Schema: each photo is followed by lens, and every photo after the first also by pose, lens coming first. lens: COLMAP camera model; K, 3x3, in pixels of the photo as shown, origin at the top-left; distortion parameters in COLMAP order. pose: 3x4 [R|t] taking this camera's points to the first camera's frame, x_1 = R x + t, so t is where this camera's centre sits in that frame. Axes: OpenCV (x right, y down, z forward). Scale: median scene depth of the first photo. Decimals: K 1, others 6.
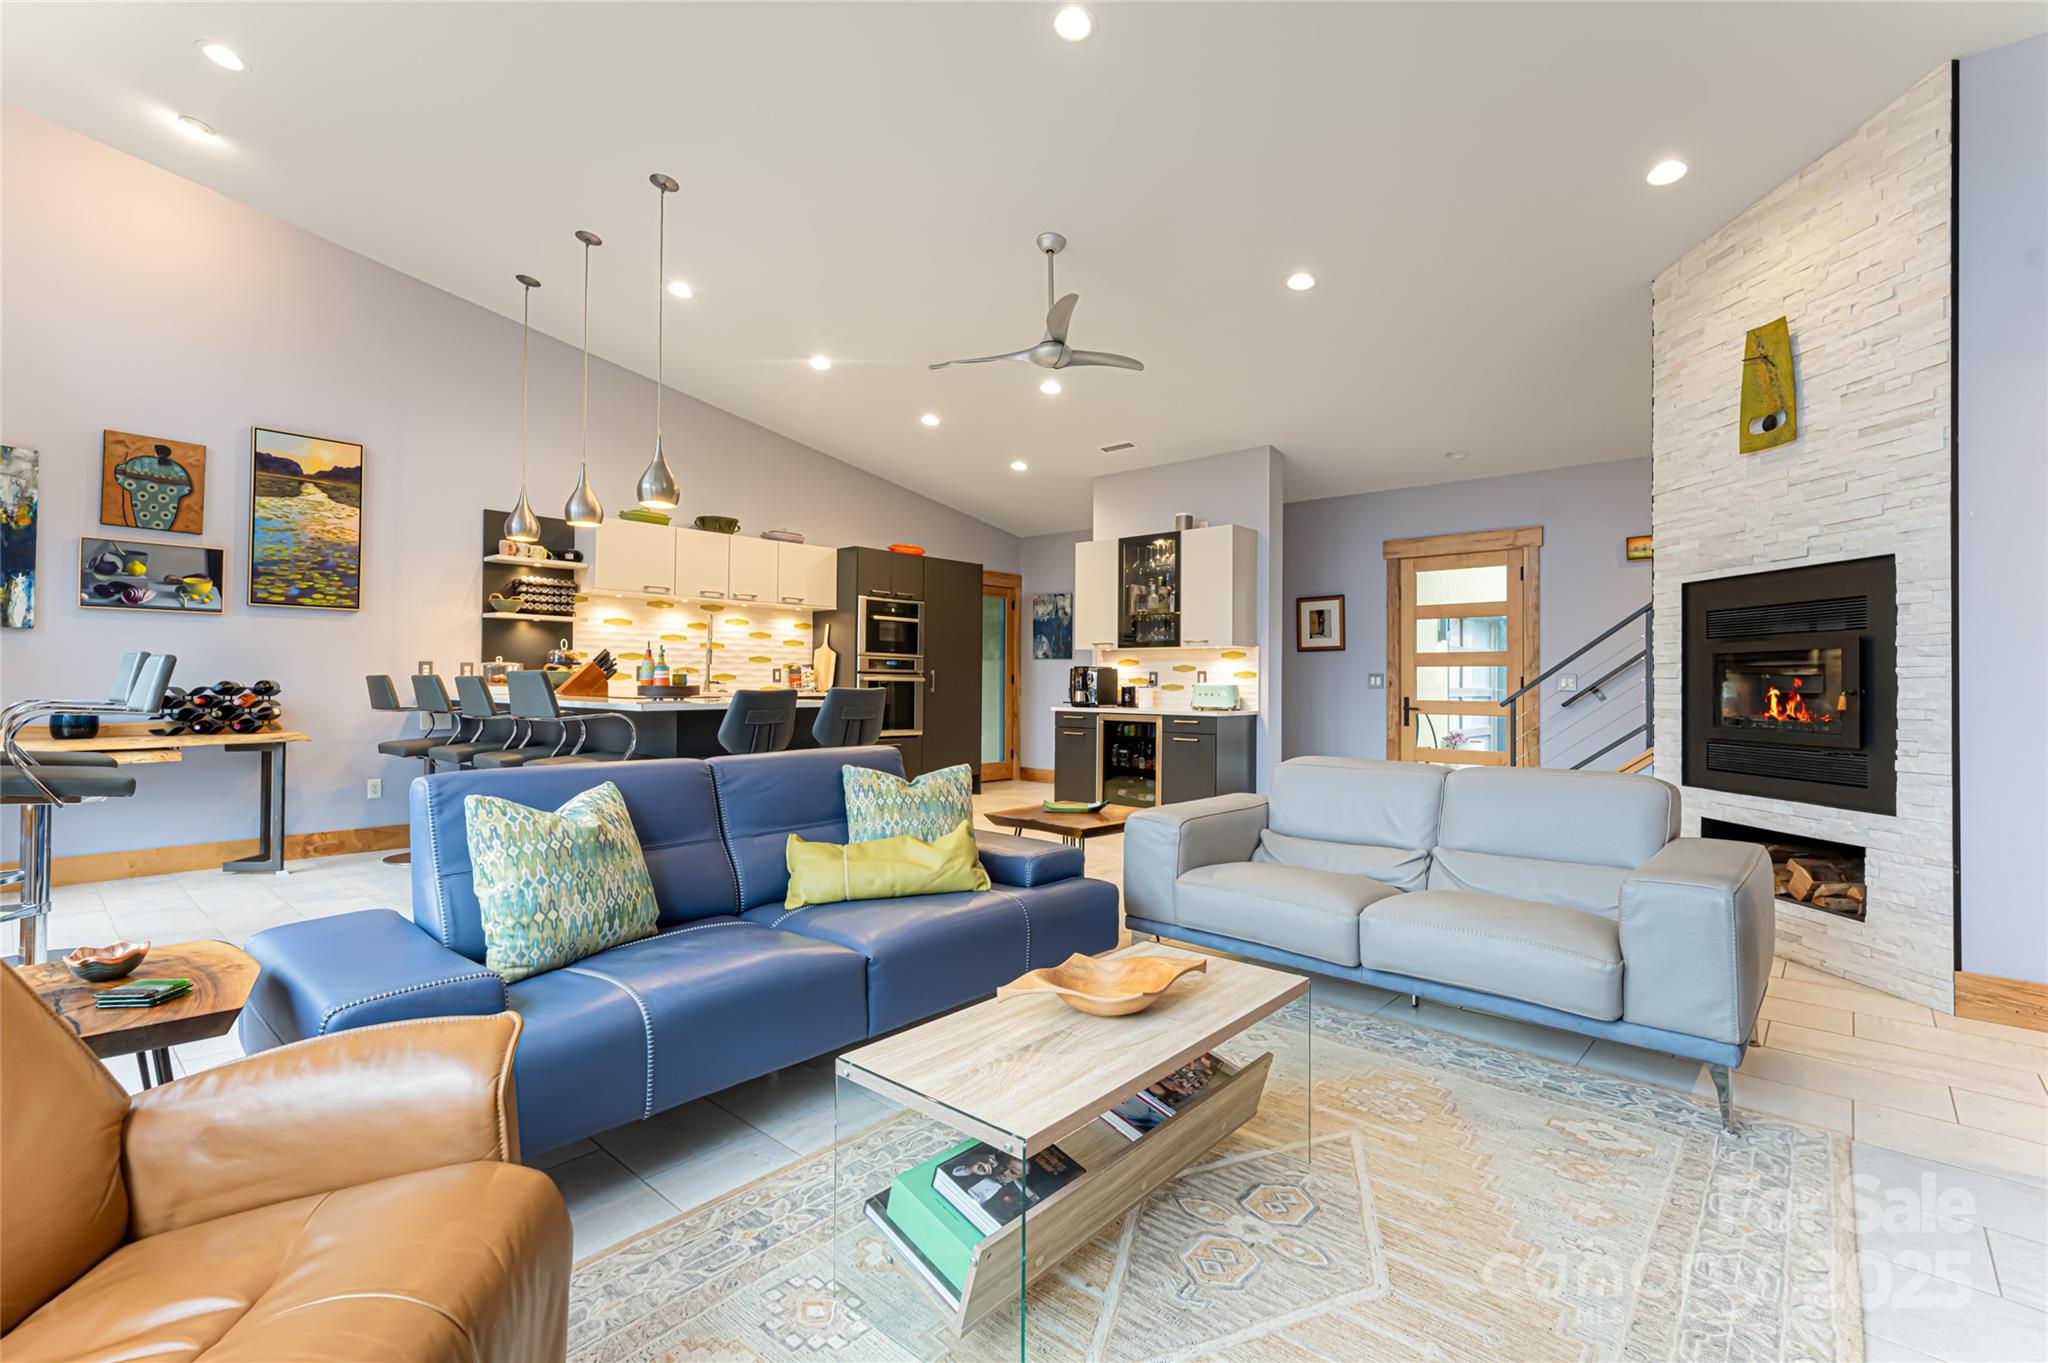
lens RADIAL K [[921.4, 0, 1024.7], [0, 921.4, 673.1], [0, 0, 1]] dist [0.000982, -0.000402]
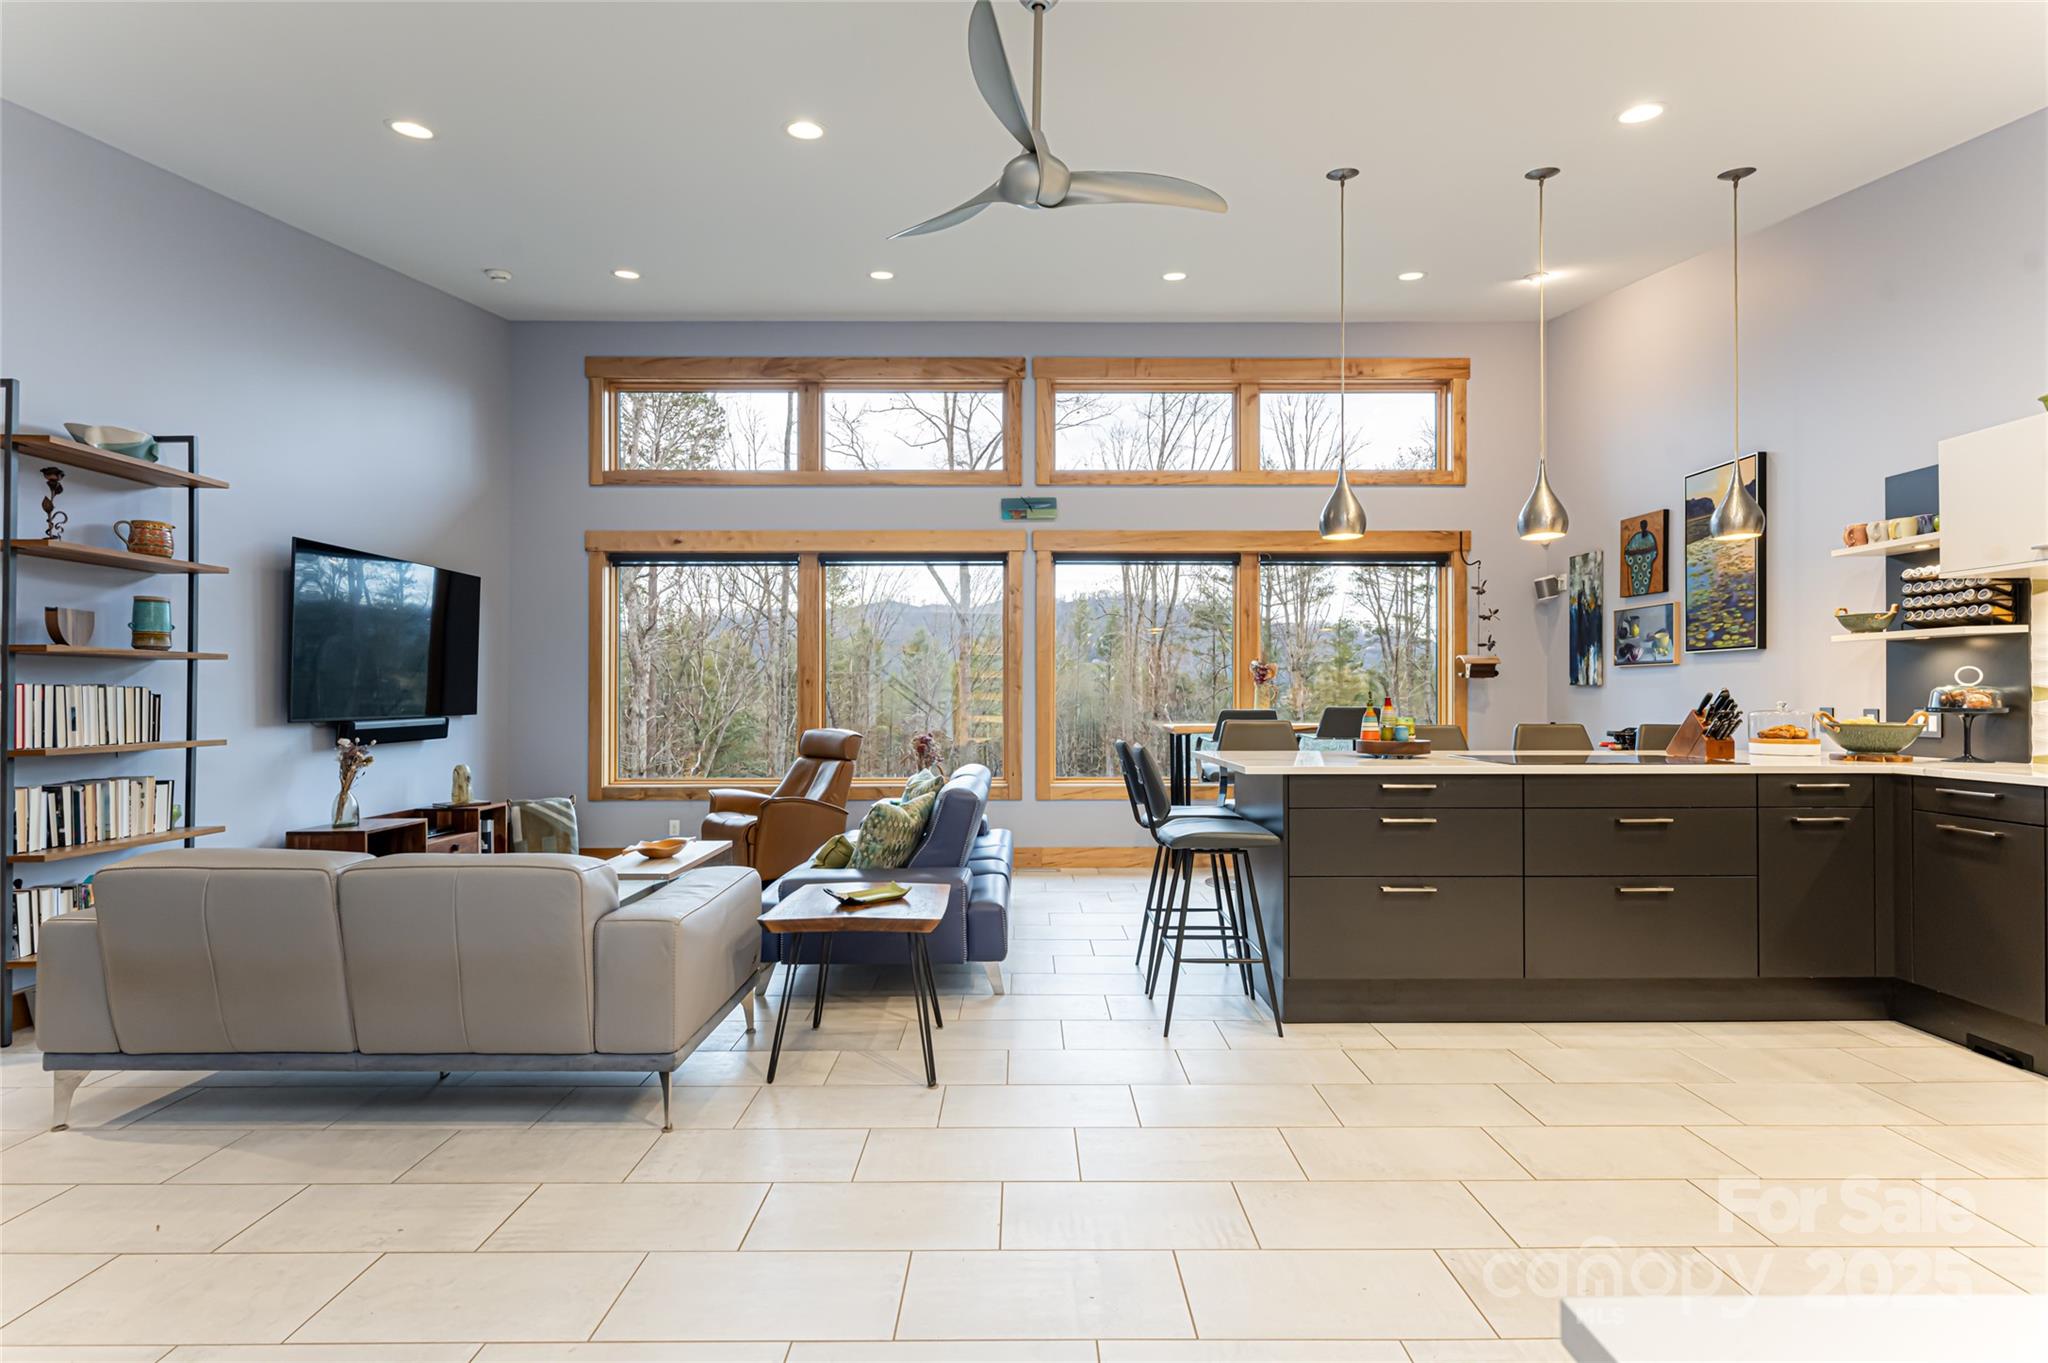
lens RADIAL K [[921.4, 0, 1024.3], [0, 921.4, 687.6], [0, 0, 1]] dist [0.000982, -0.000402]
pose [[-0.740389, -0.014899, -0.672014, 0.347447], [0.000476, 0.999742, -0.022690, -0.013222], [0.672179, -0.017119, -0.740191, 1.173864]]
